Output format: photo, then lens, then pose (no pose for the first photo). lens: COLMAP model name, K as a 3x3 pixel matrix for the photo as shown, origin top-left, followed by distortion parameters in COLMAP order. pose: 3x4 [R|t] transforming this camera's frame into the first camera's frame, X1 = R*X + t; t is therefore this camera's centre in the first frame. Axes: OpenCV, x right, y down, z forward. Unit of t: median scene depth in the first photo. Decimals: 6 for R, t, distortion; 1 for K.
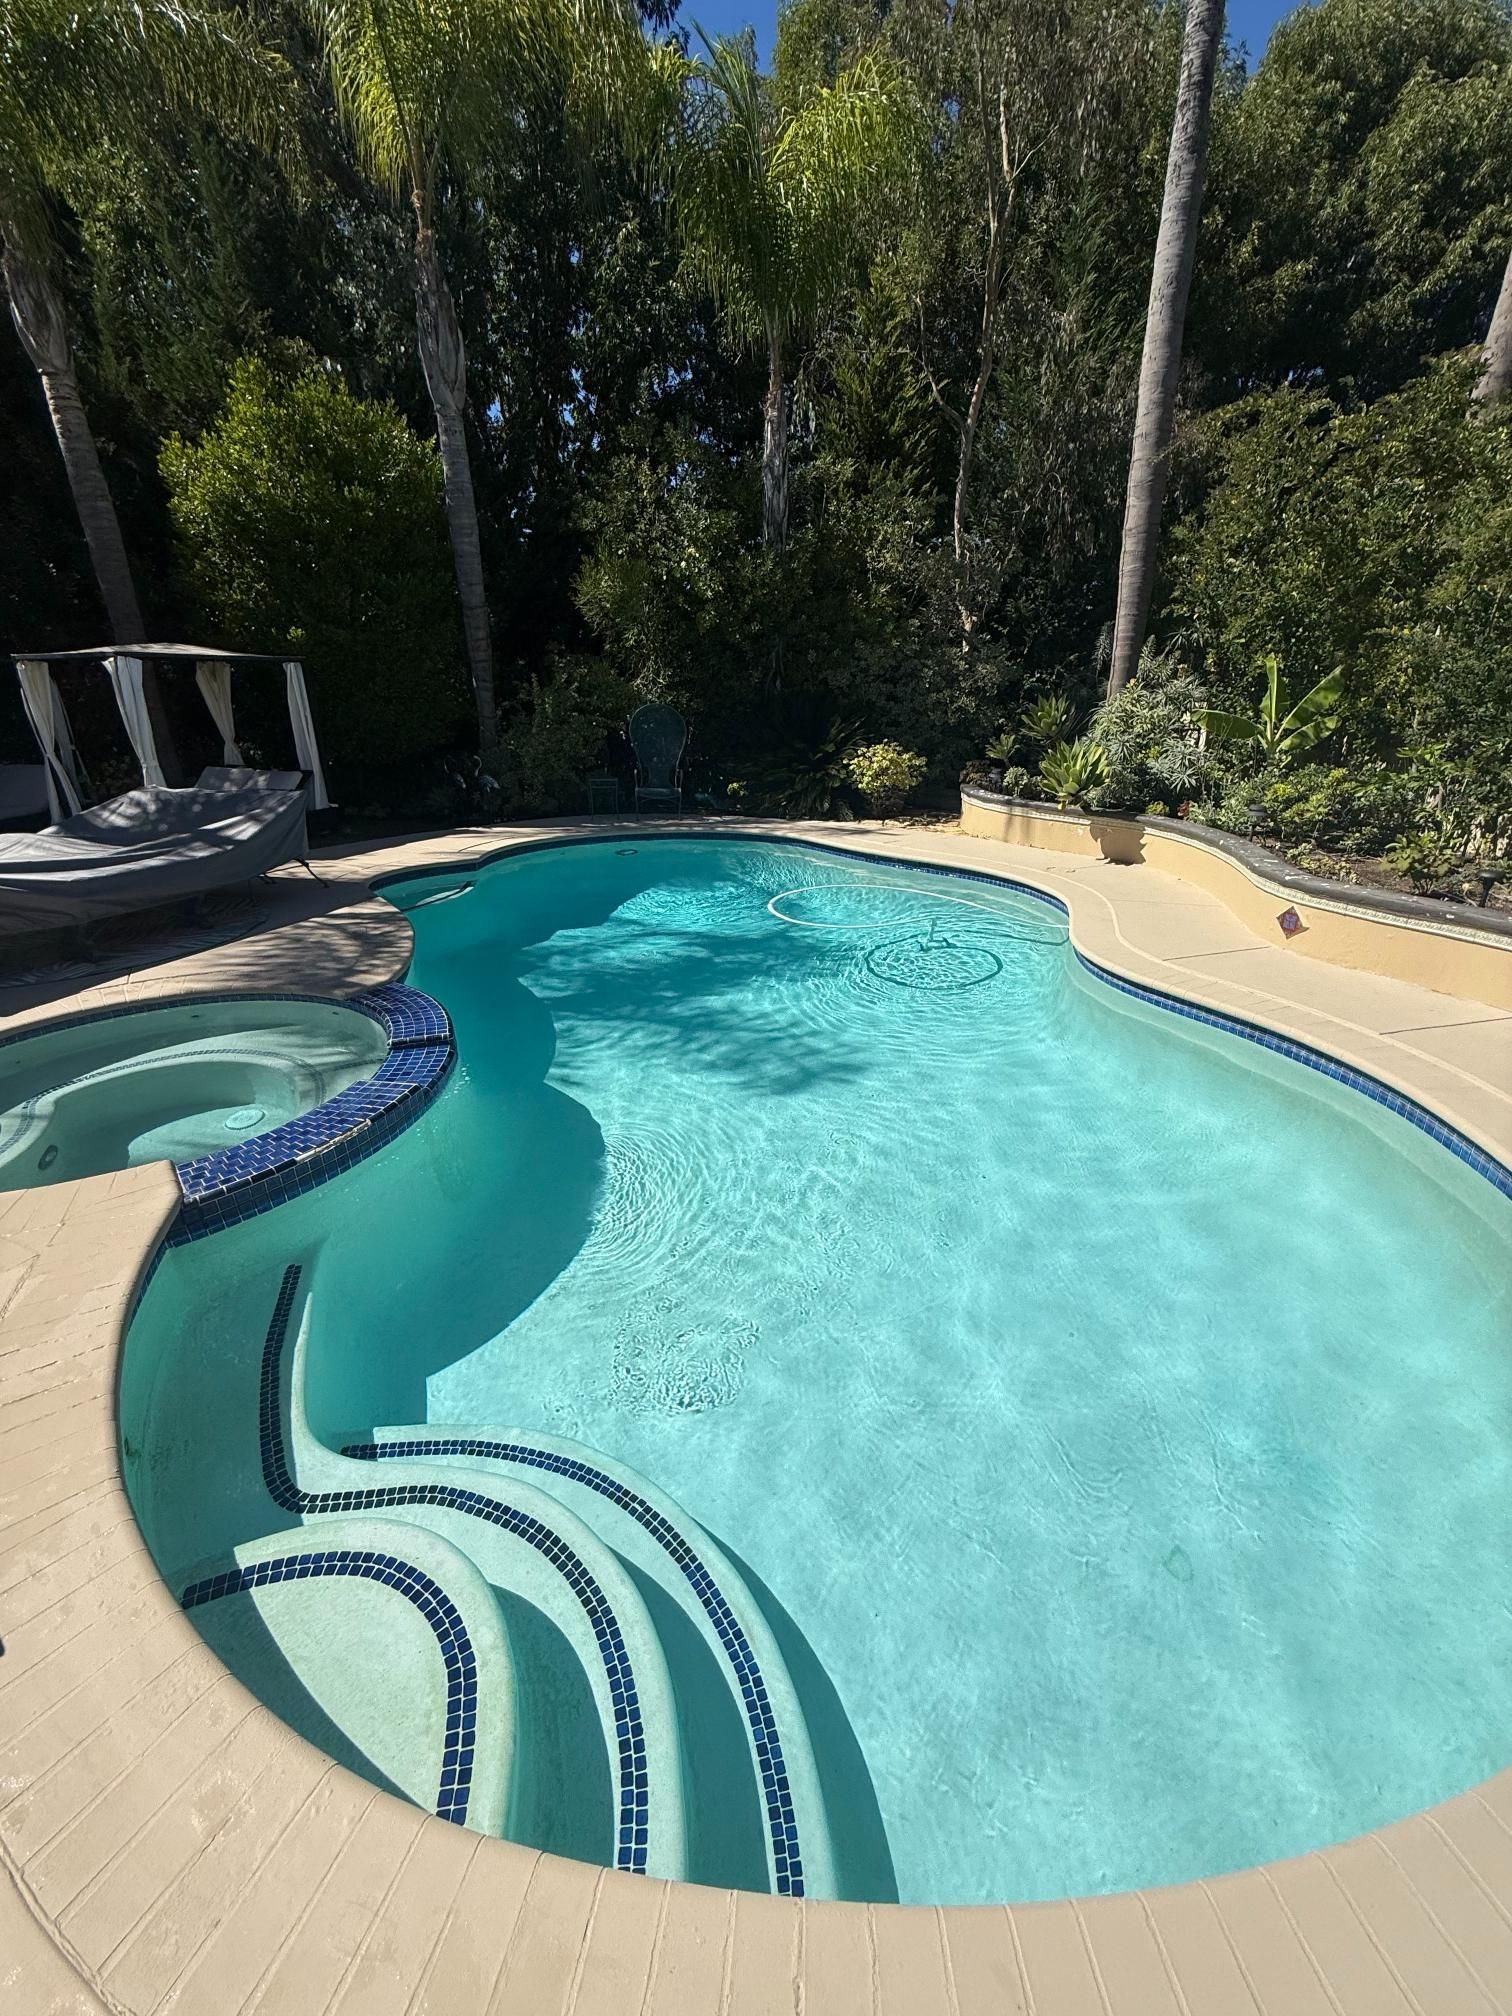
lens RADIAL K [[798.3, 0, 767.1], [0, 798.3, 1002.0], [0, 0, 1]] dist [-0.000255, 0.000166]
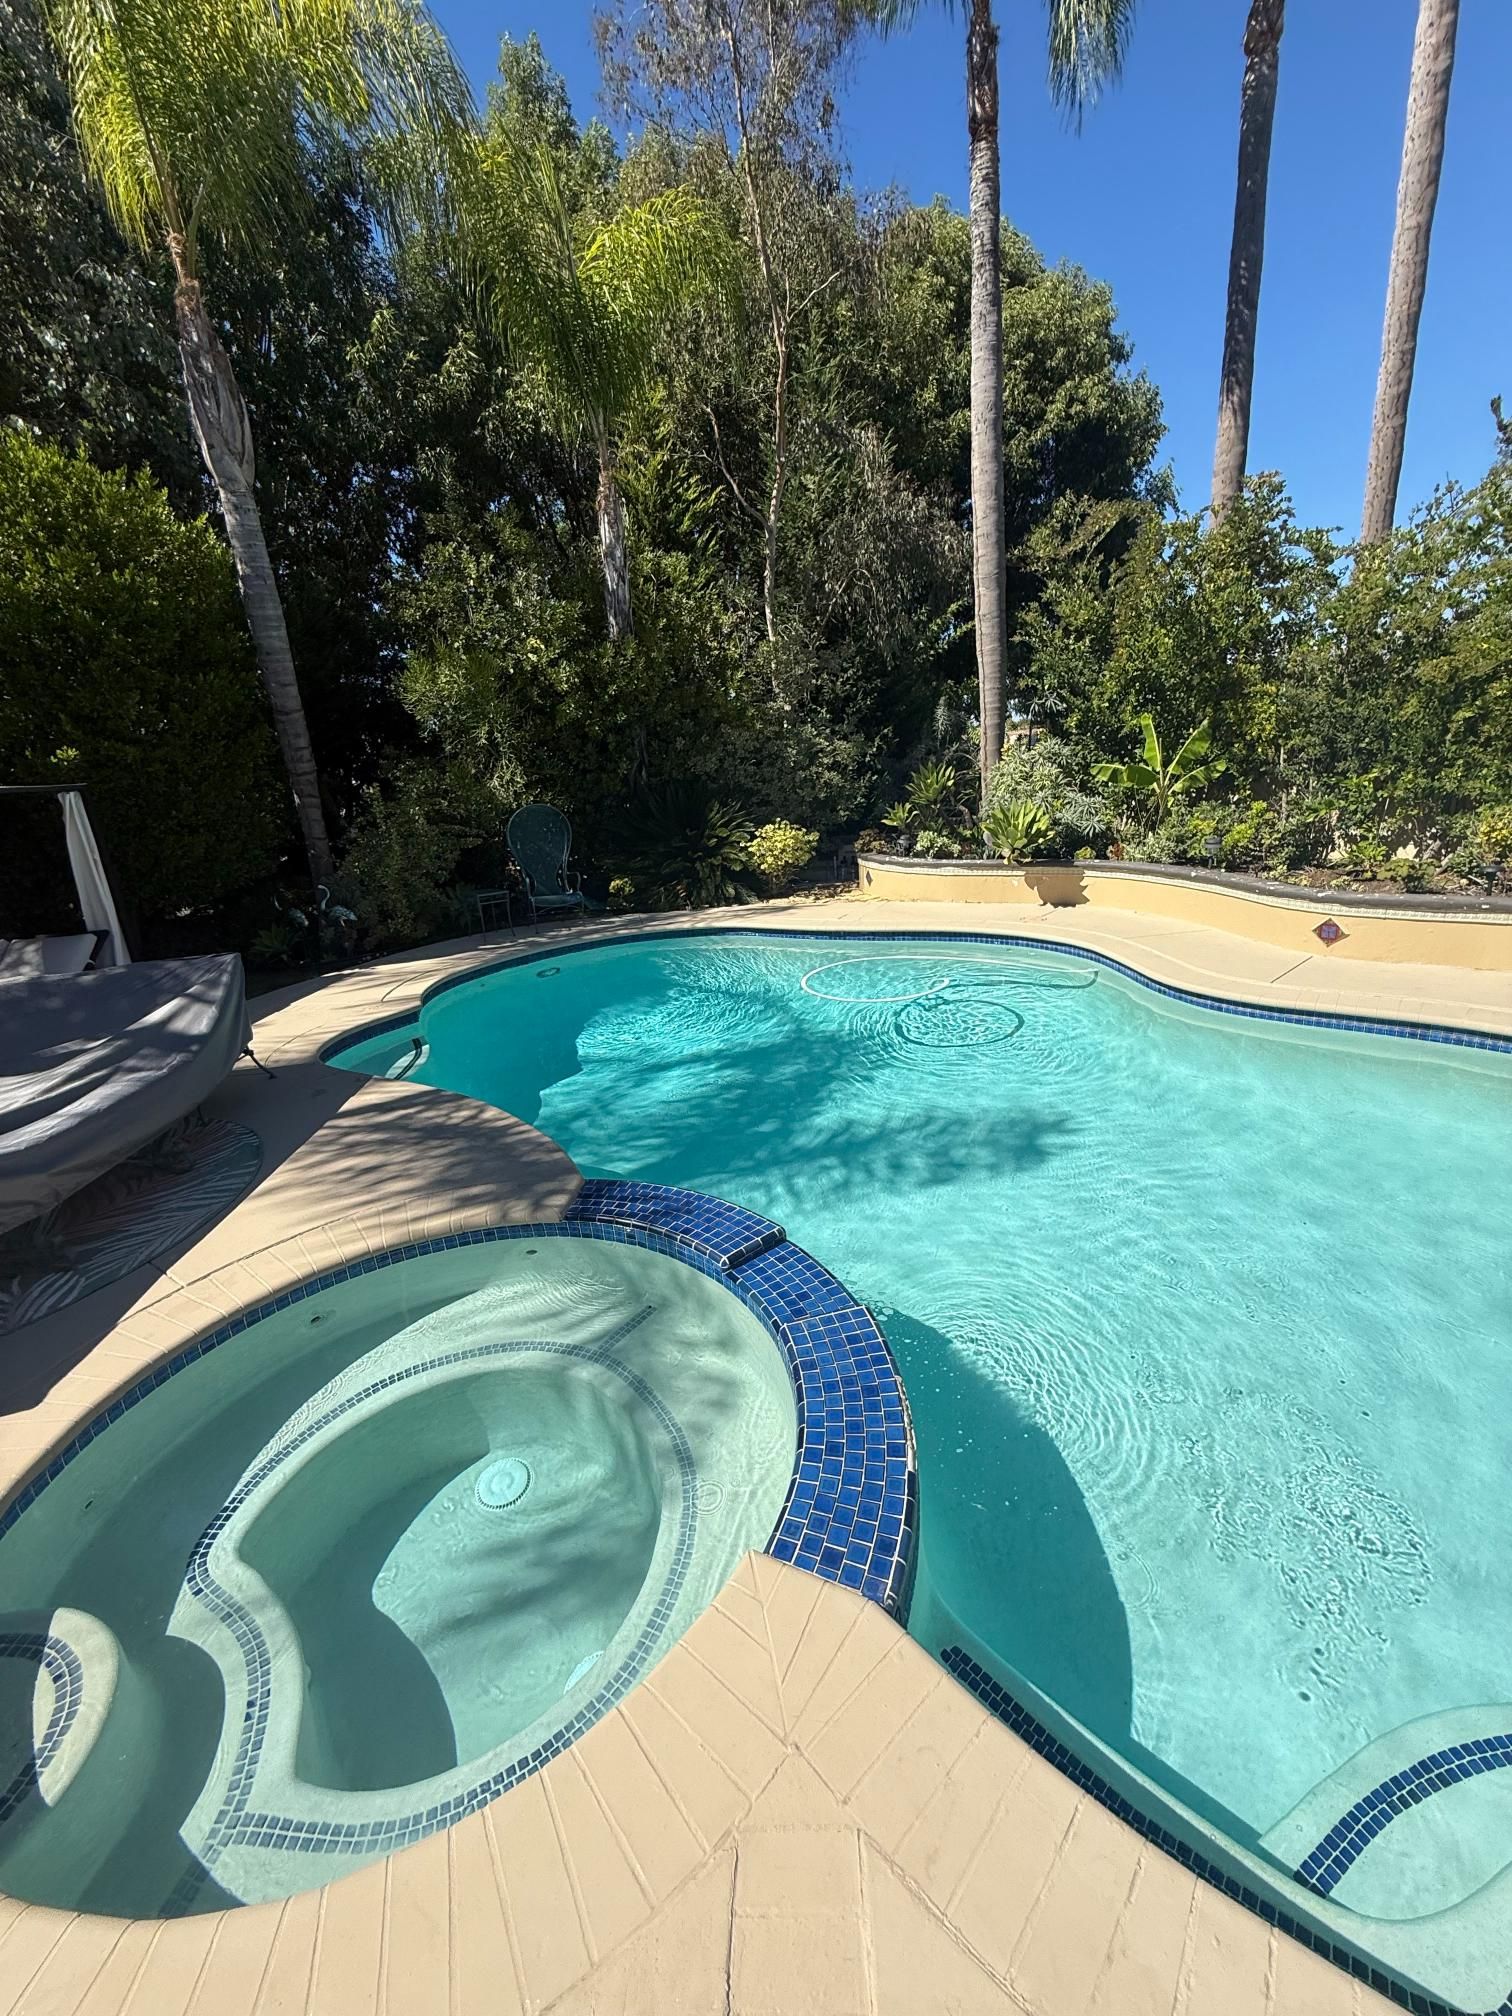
lens RADIAL K [[798.3, 0, 767.1], [0, 798.3, 1002.0], [0, 0, 1]] dist [-0.000255, 0.000166]
pose [[0.923020, -0.172895, 0.343717, -0.261134], [0.205285, 0.976868, -0.059895, -0.052018], [-0.325411, 0.125845, 0.937161, 0.107305]]
